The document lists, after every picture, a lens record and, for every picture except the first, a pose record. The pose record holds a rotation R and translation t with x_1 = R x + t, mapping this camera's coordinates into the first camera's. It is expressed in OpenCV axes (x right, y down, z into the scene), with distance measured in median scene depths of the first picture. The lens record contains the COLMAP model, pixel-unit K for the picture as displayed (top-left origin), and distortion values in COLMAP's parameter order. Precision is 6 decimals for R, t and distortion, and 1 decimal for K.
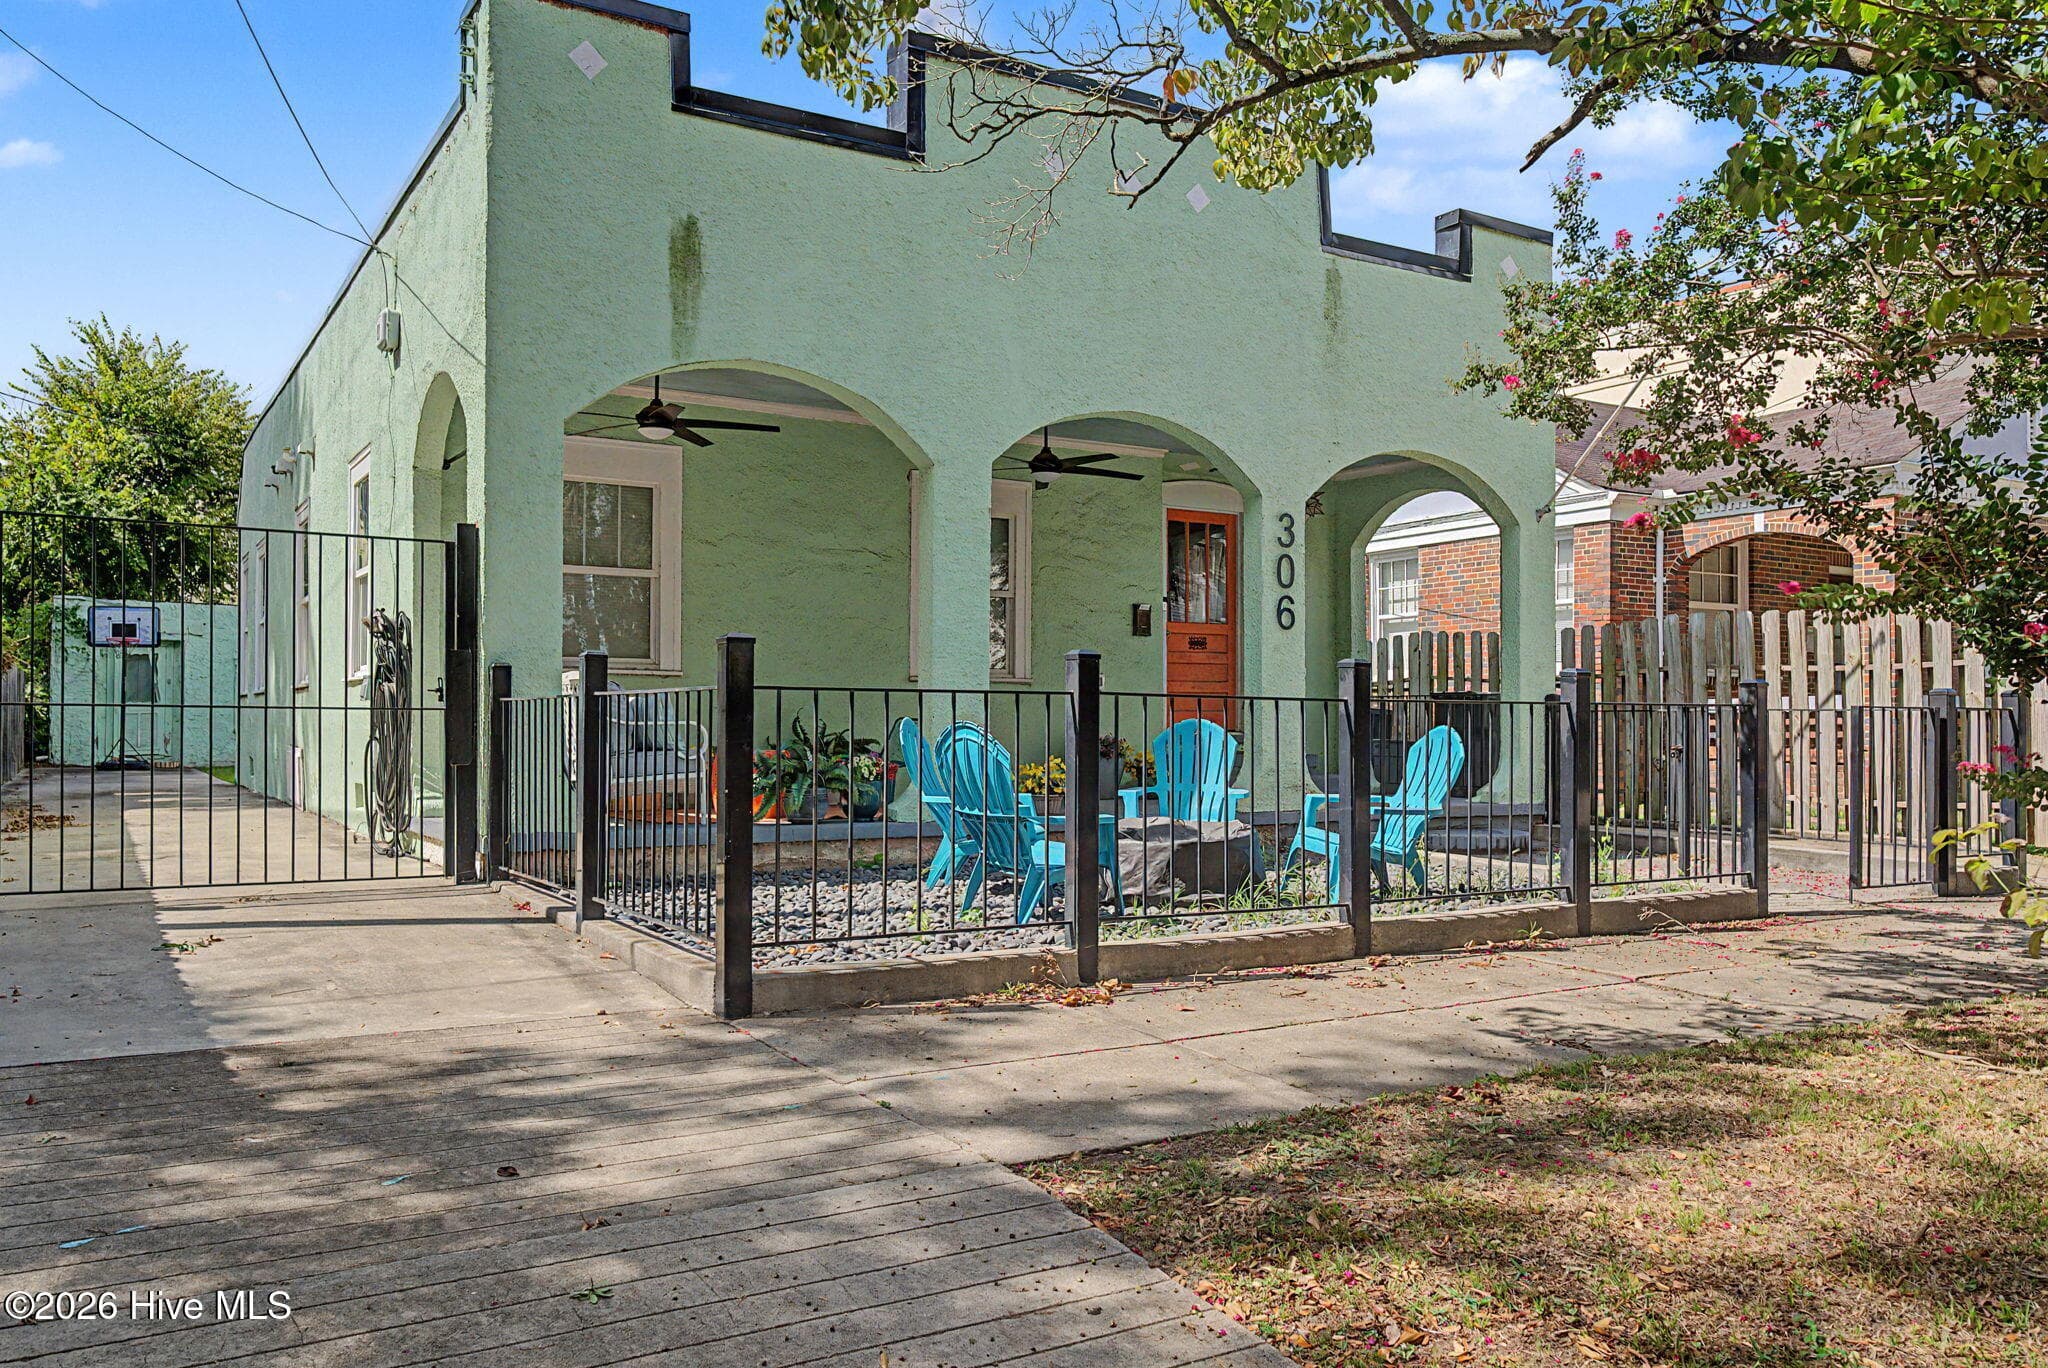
lens RADIAL K [[1548.0, 0, 1024.0], [0, 1548.0, 684.0], [0, 0, 1]] dist [0.023297, -0.001388]
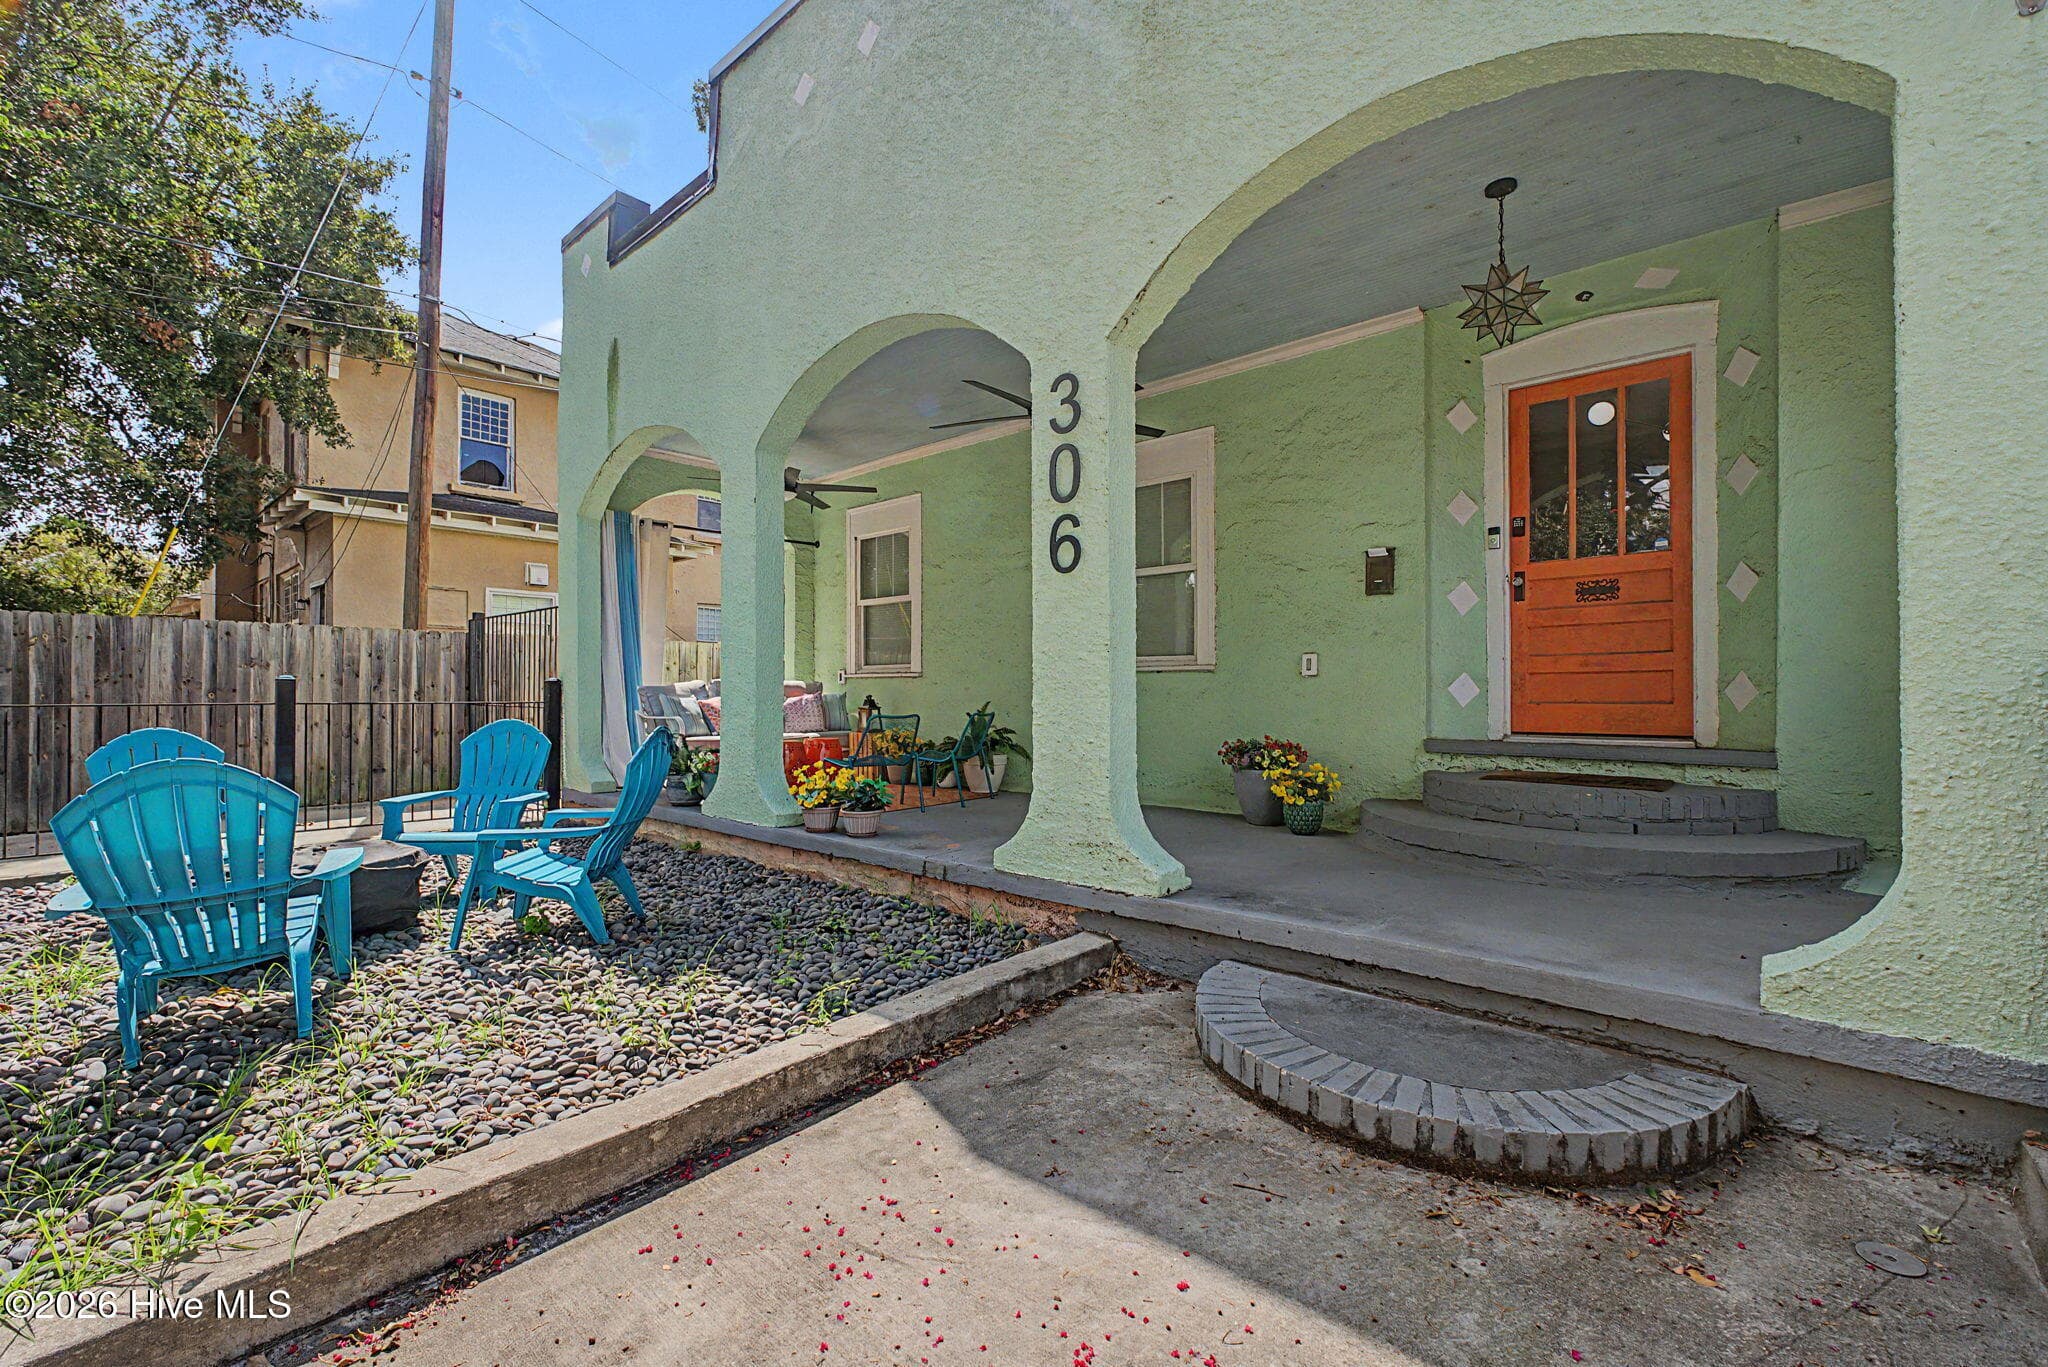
lens RADIAL K [[868.1, 0, 1028.0], [0, 868.1, 687.7], [0, 0, 1]] dist [-0.003633, 0.000030]
pose [[0.291994, -0.012888, -0.956333, 0.476857], [0.026184, 0.999642, -0.005478, 0.009845], [0.956062, -0.023441, 0.292227, 0.886757]]
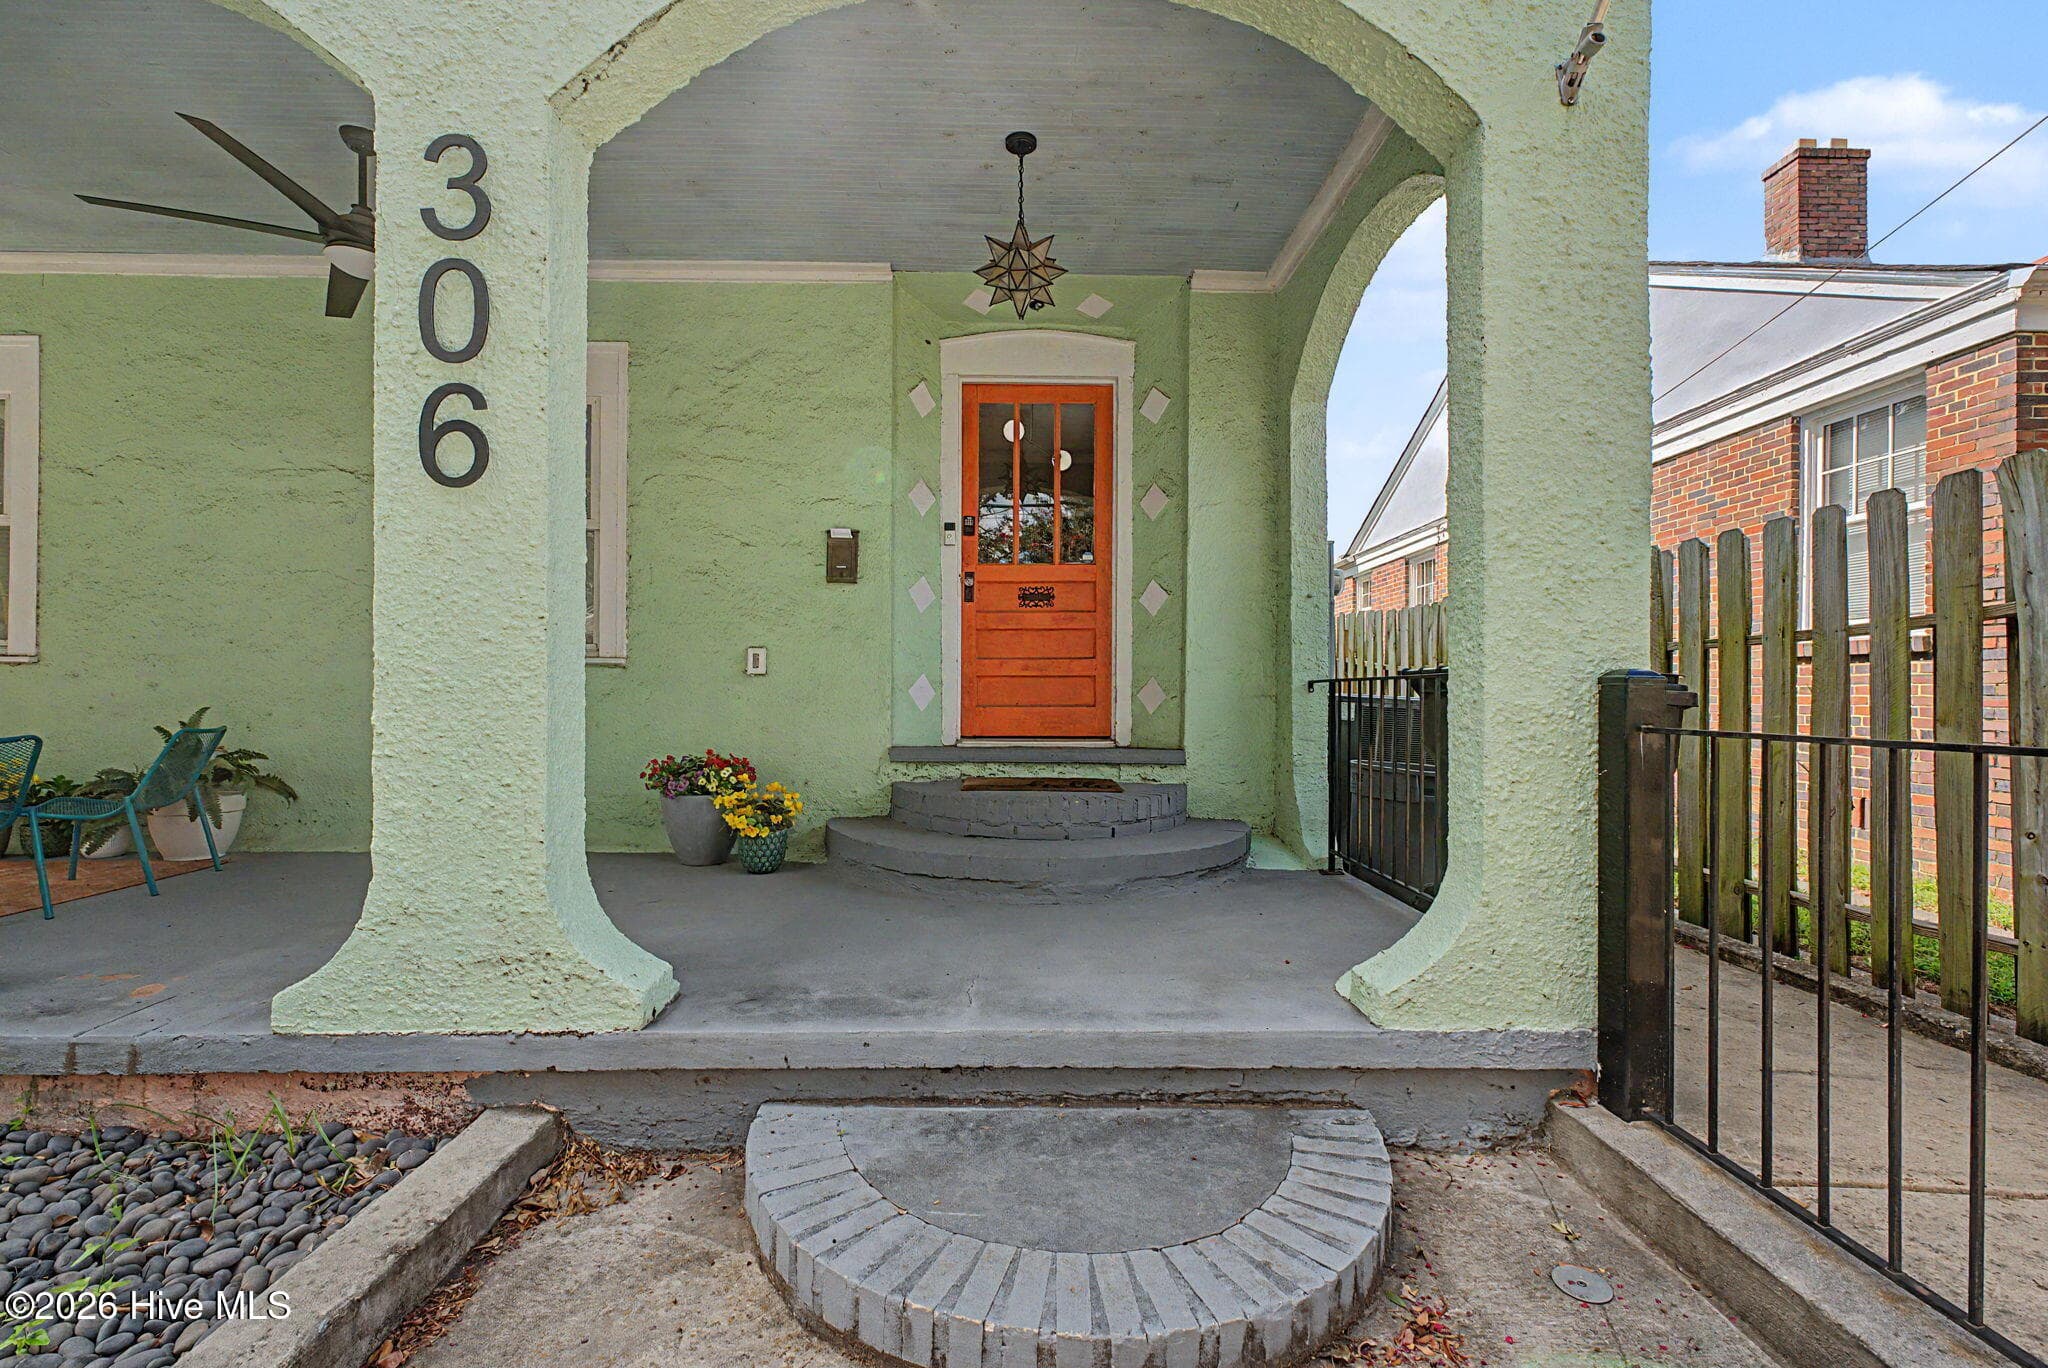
lens RADIAL K [[868.1, 0, 1028.0], [0, 868.1, 688.2], [0, 0, 1]] dist [-0.003633, 0.000030]
pose [[0.862697, -0.005000, -0.505697, 0.367374], [0.013664, 0.999817, 0.013424, 0.007231], [0.505537, -0.018491, 0.862607, 0.898562]]
